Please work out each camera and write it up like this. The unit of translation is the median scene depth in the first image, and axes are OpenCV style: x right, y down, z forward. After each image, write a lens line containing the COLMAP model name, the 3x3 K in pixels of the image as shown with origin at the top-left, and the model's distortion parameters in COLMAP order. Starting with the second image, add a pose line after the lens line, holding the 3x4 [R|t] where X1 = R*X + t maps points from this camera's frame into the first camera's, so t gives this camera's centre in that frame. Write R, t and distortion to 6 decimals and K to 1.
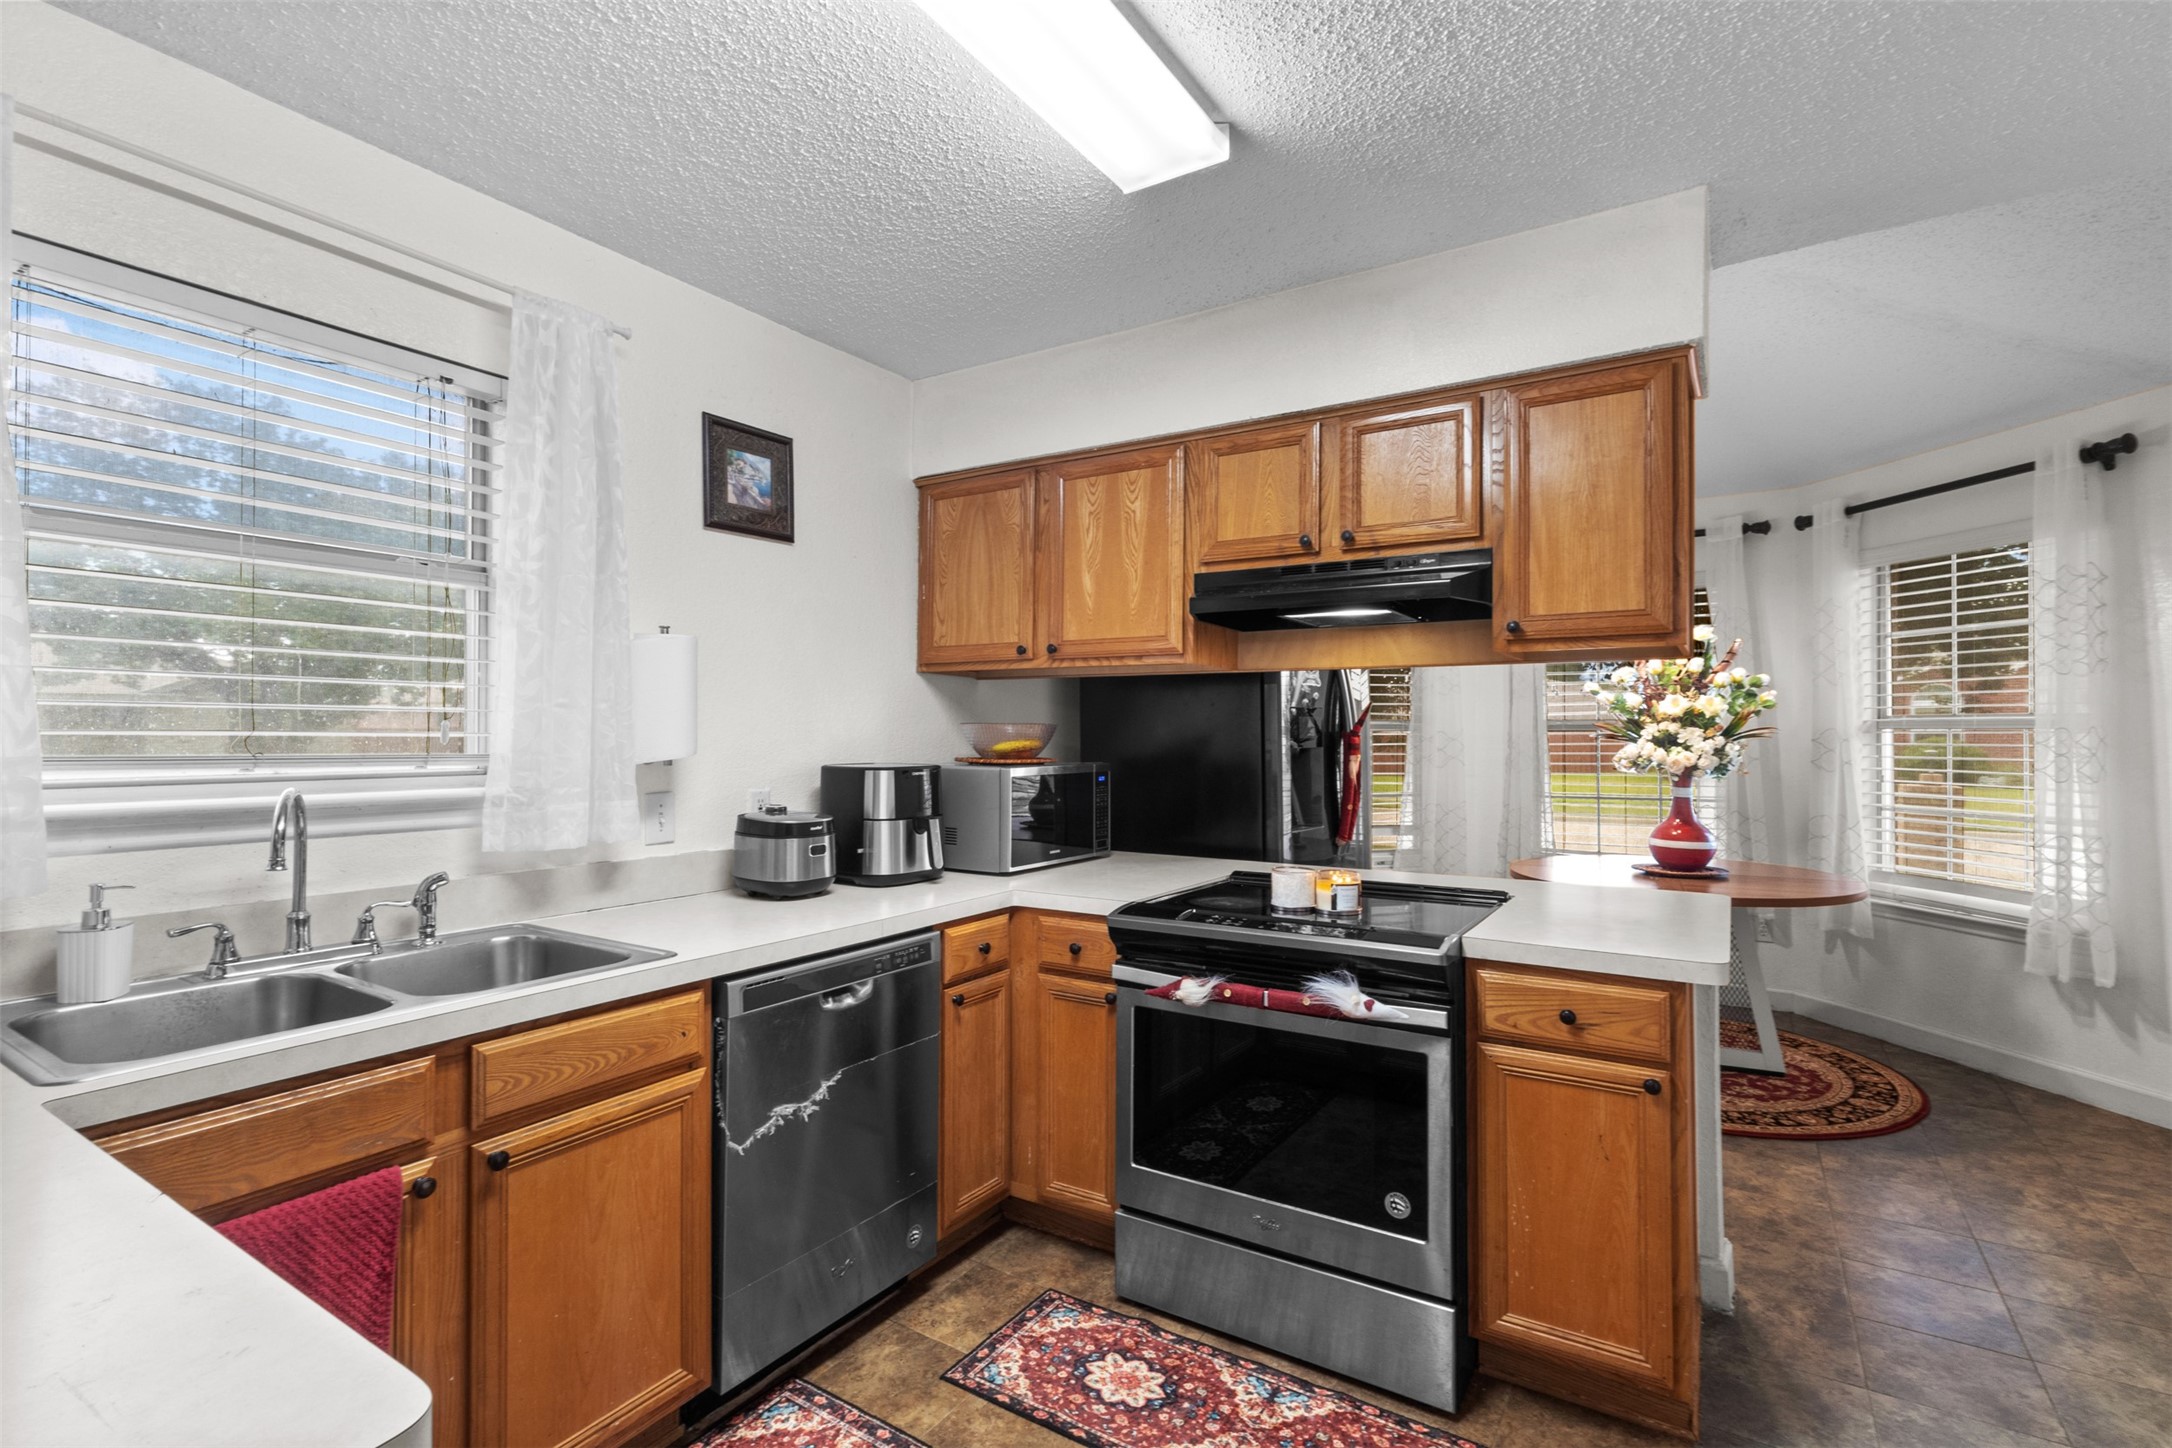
lens RADIAL K [[1011.4, 0, 1092.6], [0, 1011.4, 706.3], [0, 0, 1]] dist [-0.004028, 0.001654]
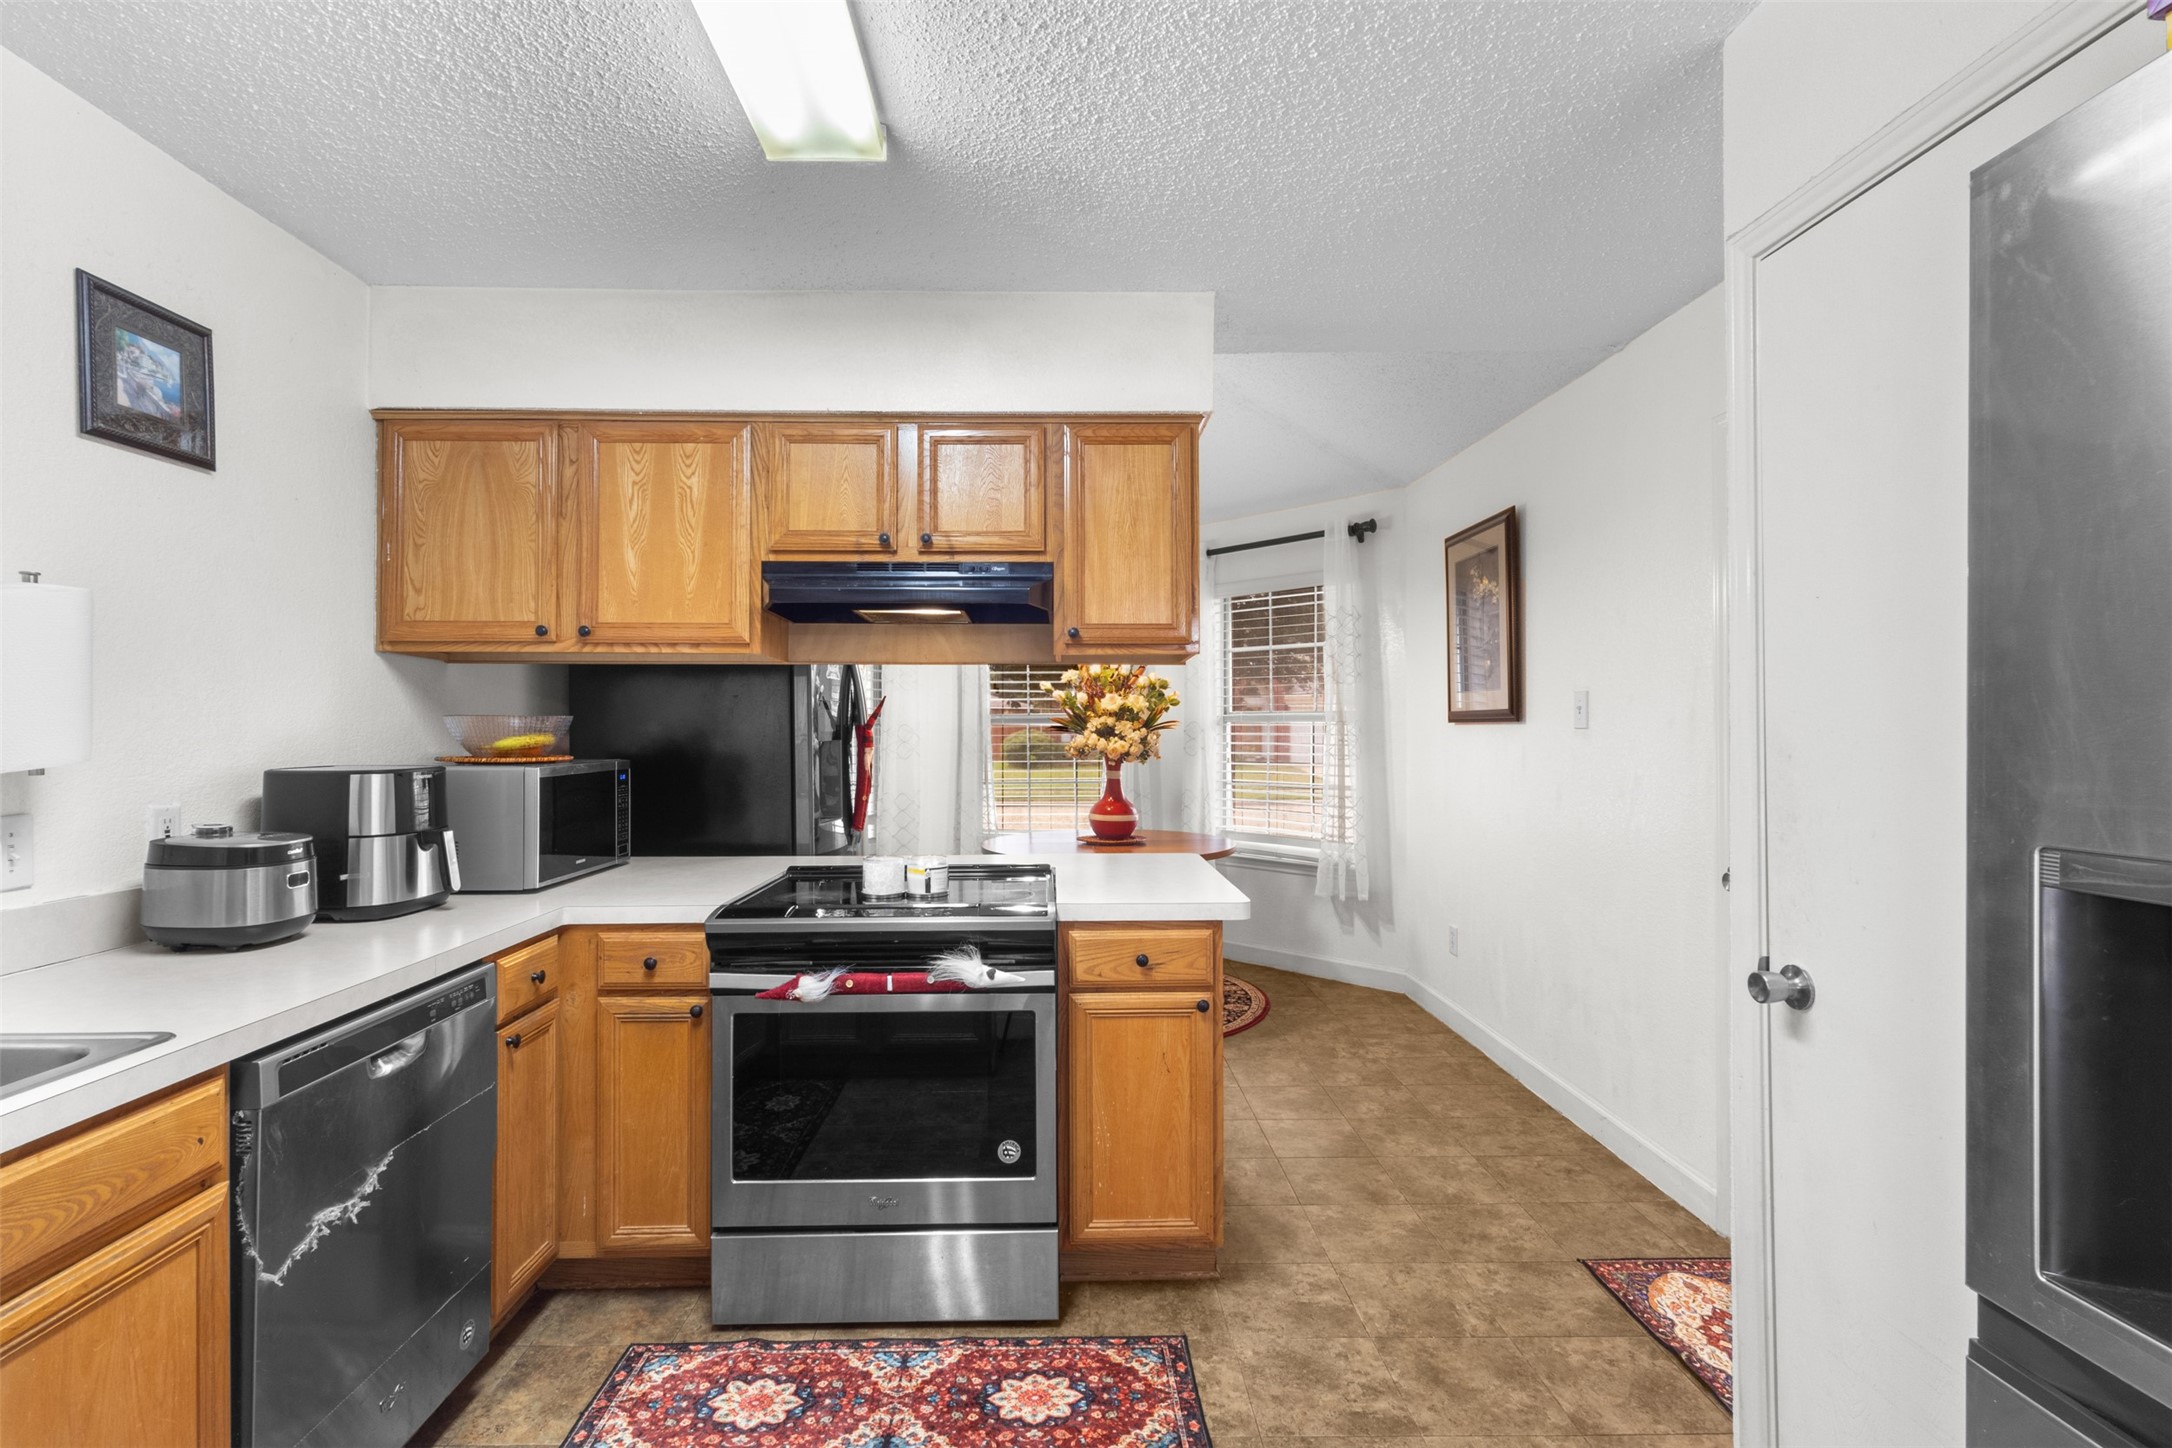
lens RADIAL K [[1011.4, 0, 1078.1], [0, 1011.4, 705.3], [0, 0, 1]] dist [-0.004028, 0.001654]
pose [[0.829673, 0.008345, 0.558188, -0.188593], [-0.010777, 0.999941, 0.001069, 0.002547], [-0.558146, -0.006902, 0.829714, 0.031214]]
